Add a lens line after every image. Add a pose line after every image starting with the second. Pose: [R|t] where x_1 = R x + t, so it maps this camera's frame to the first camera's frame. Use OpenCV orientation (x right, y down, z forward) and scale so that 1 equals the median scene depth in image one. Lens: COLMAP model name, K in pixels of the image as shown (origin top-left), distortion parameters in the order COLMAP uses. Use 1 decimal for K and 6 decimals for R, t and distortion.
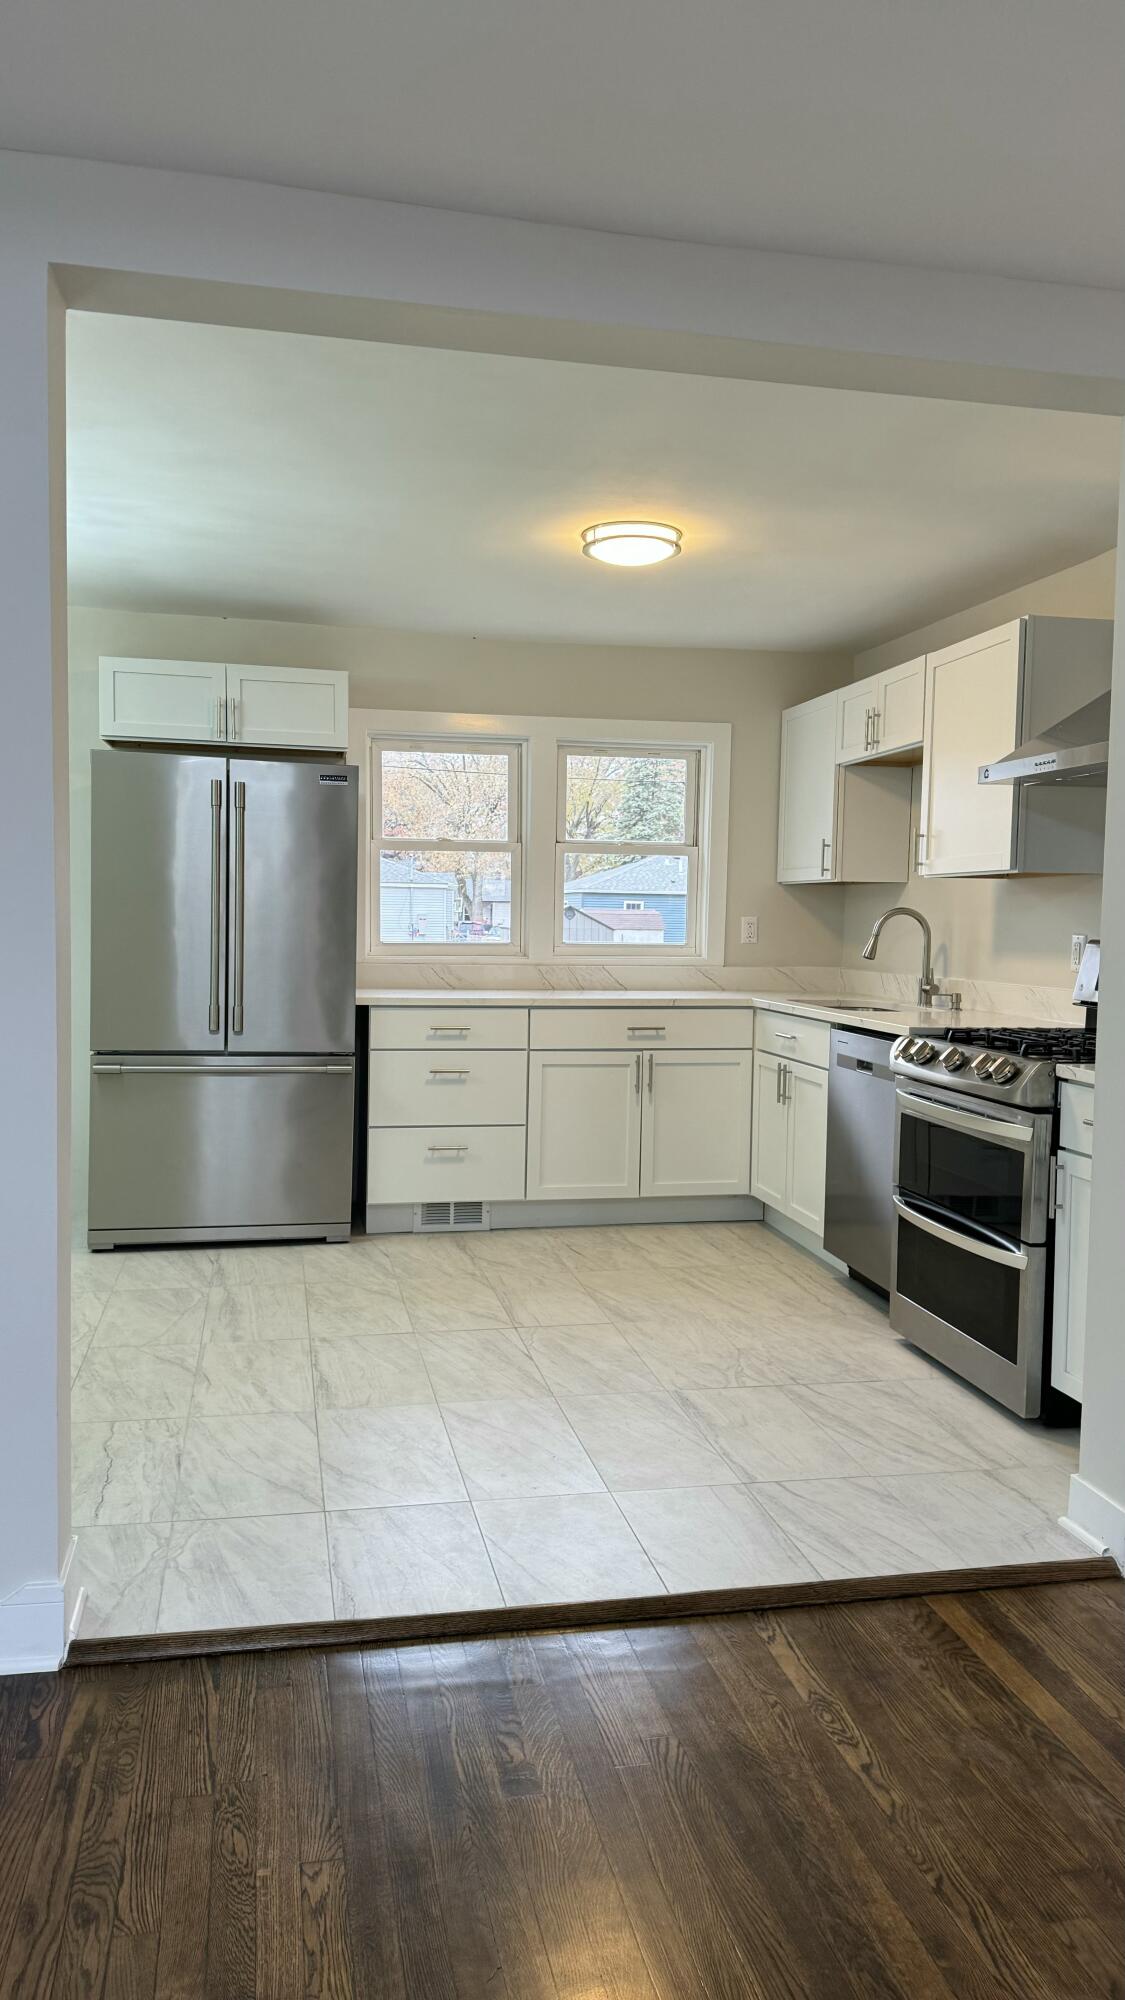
lens RADIAL K [[1431.2, 0, 564.5], [0, 1431.2, 961.4], [0, 0, 1]] dist [0.116702, -0.116812]
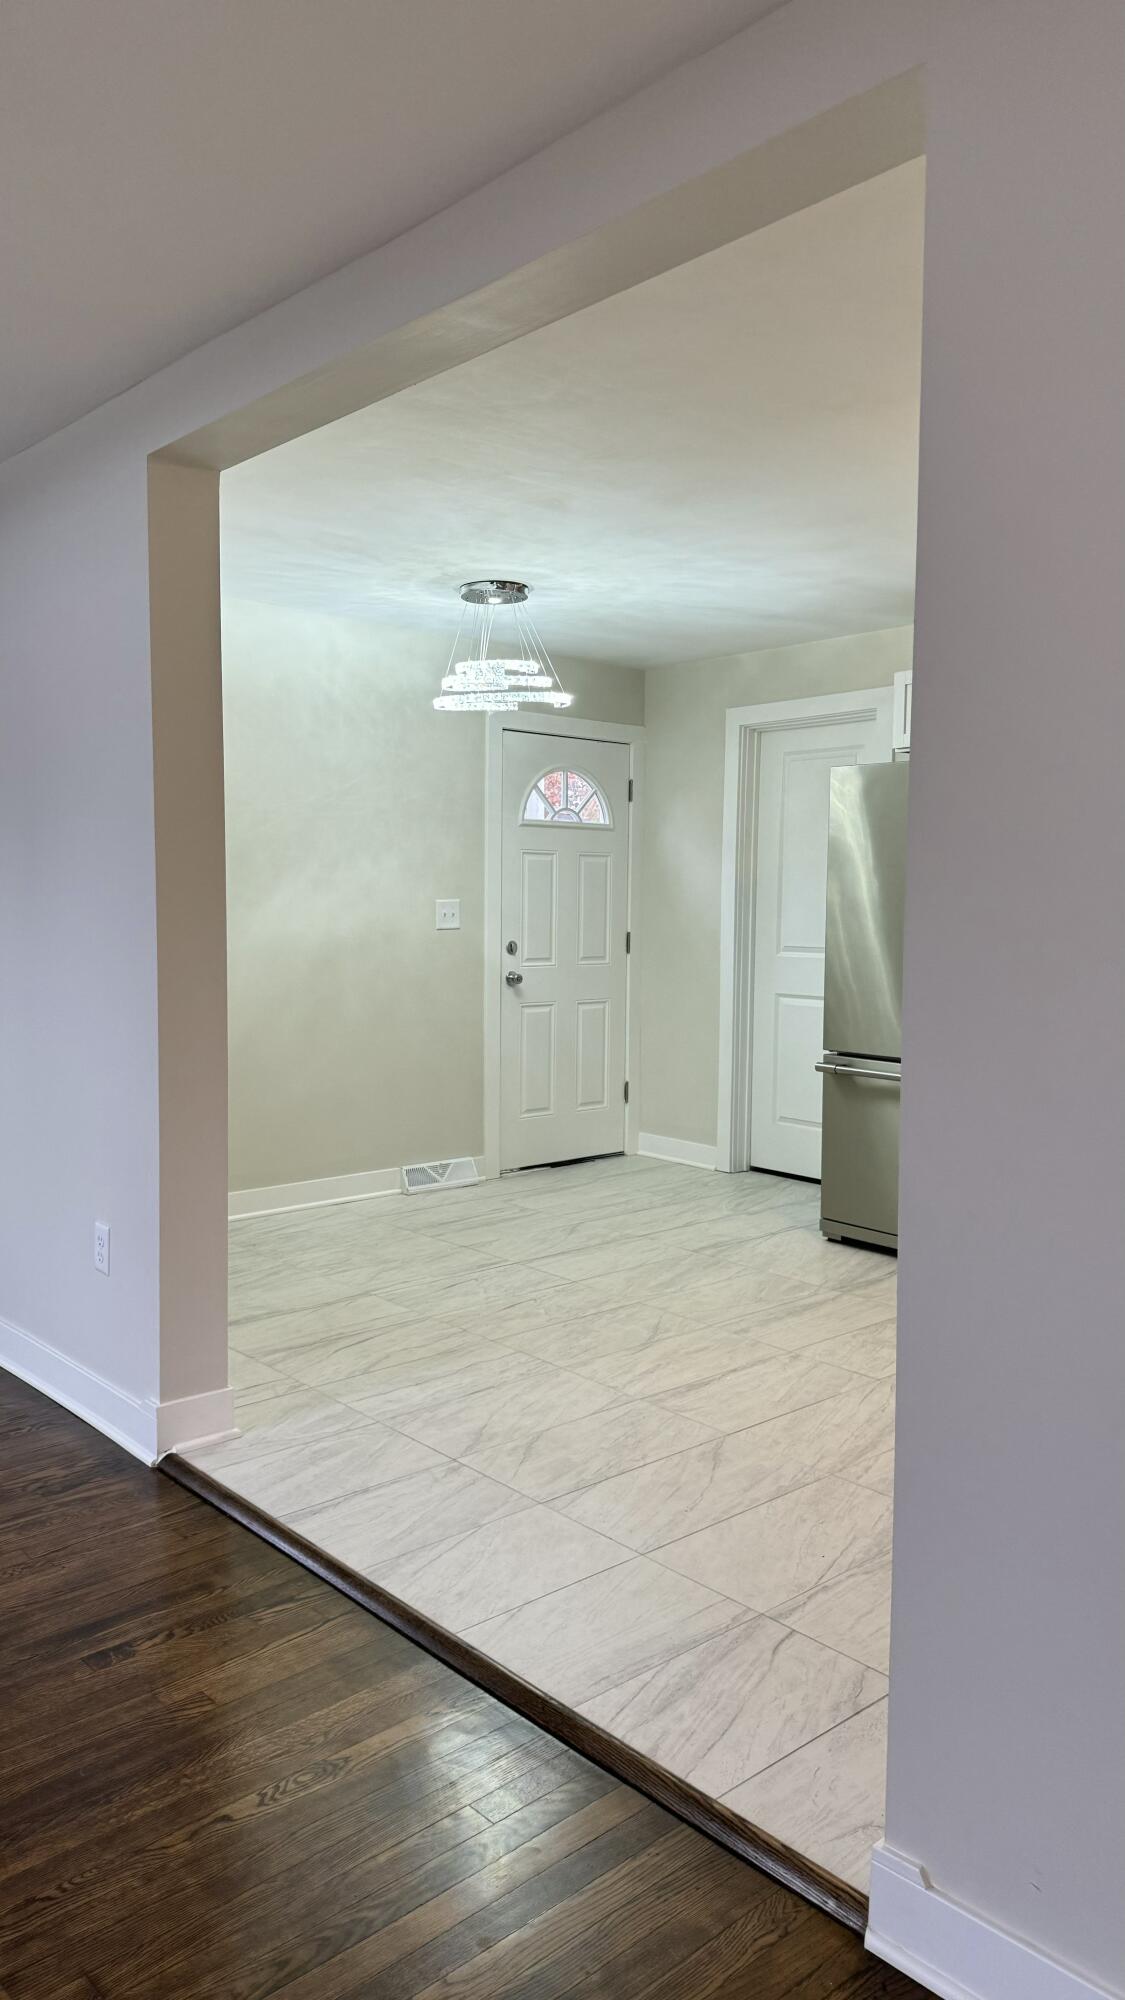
lens RADIAL K [[1407.5, 0, 562.5], [0, 1407.5, 1000.0], [0, 0, 1]] dist [0.173832, -0.335336]
pose [[0.505966, 0.050523, -0.861073, 0.519343], [-0.031643, 0.998698, 0.040005, -0.012723], [0.861973, 0.007005, 0.506906, 0.334701]]
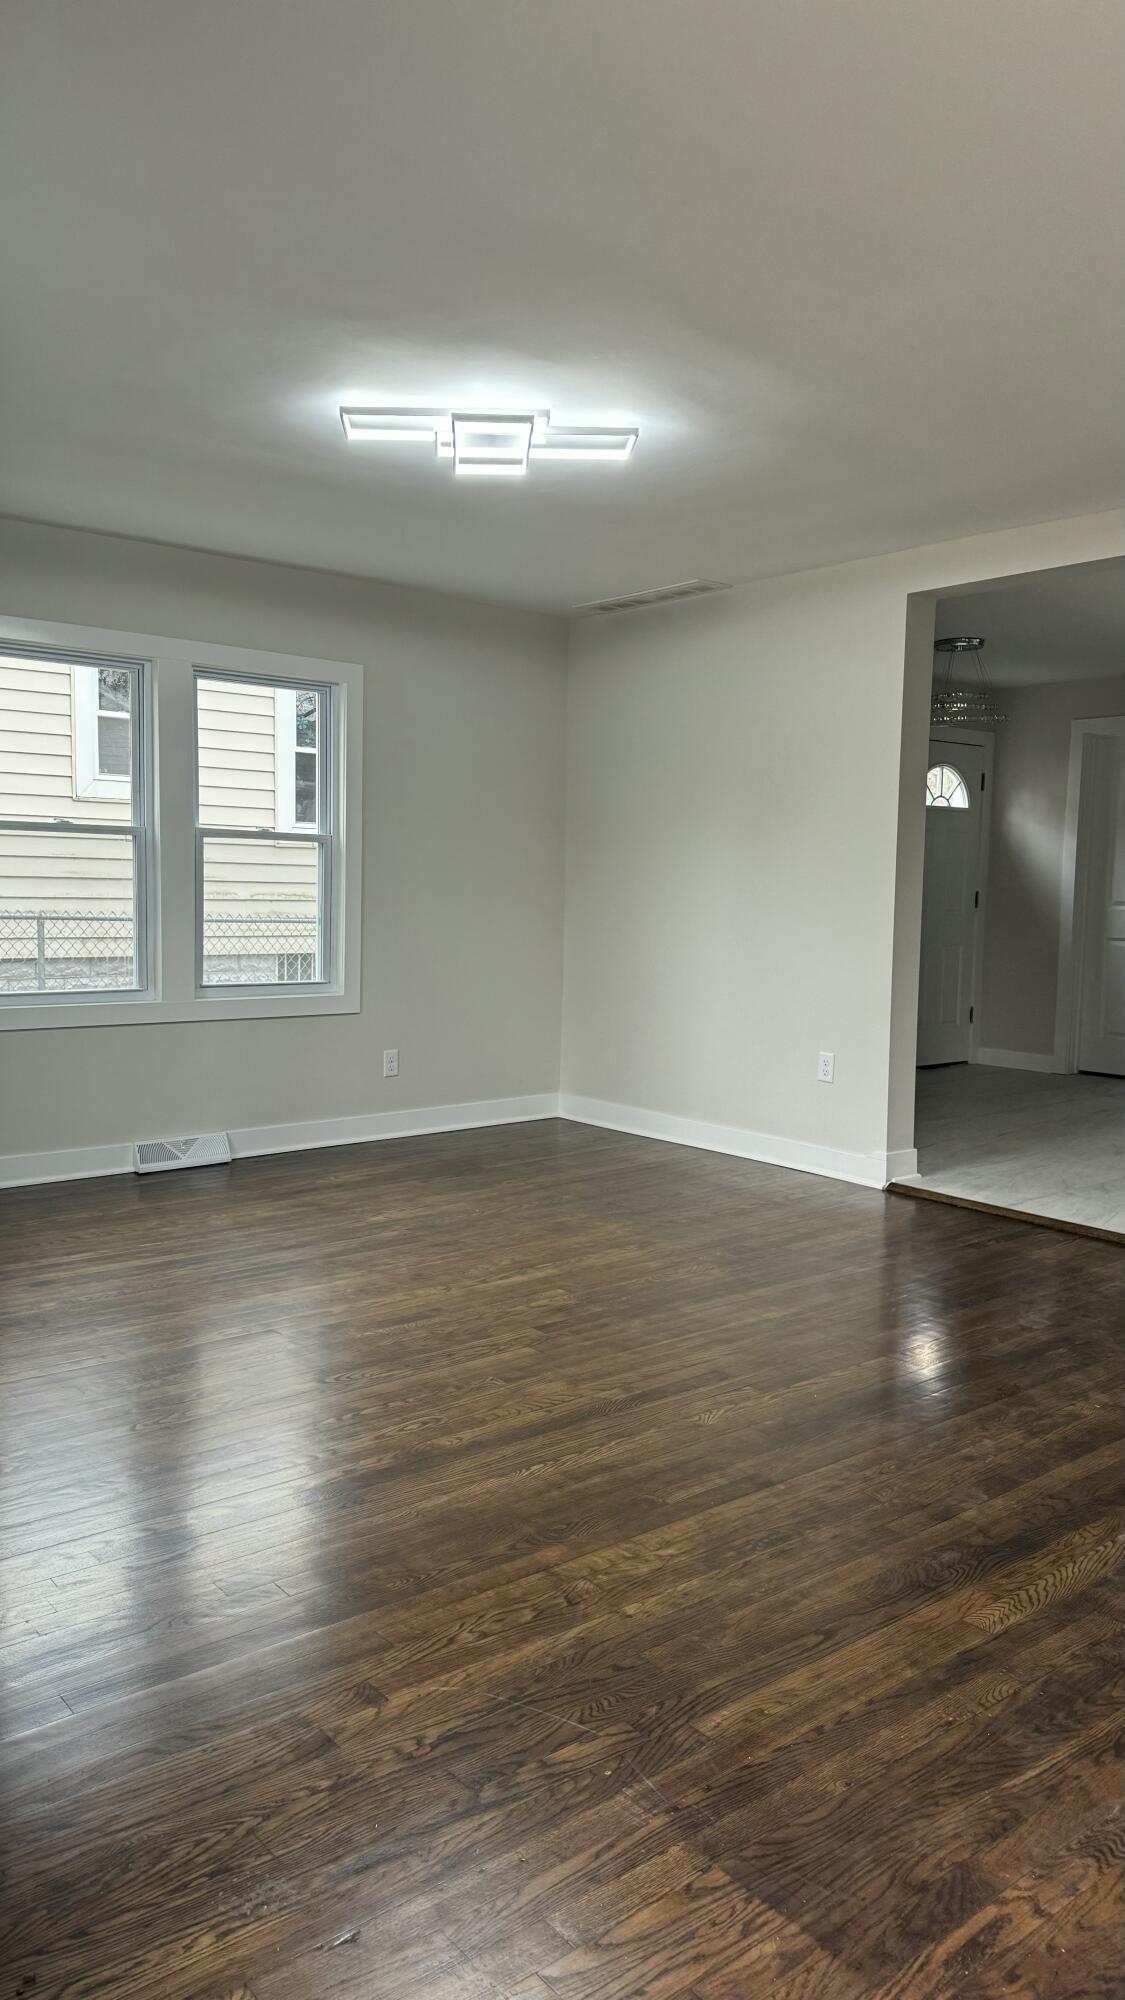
lens RADIAL K [[1442.9, 0, 562.5], [0, 1442.9, 1000.0], [0, 0, 1]] dist [0.073759, 0.002018]
pose [[0.478566, 0.069532, -0.875294, 0.743623], [-0.045683, 0.997481, 0.054261, 0.039333], [0.876863, 0.014018, 0.480537, -0.298426]]
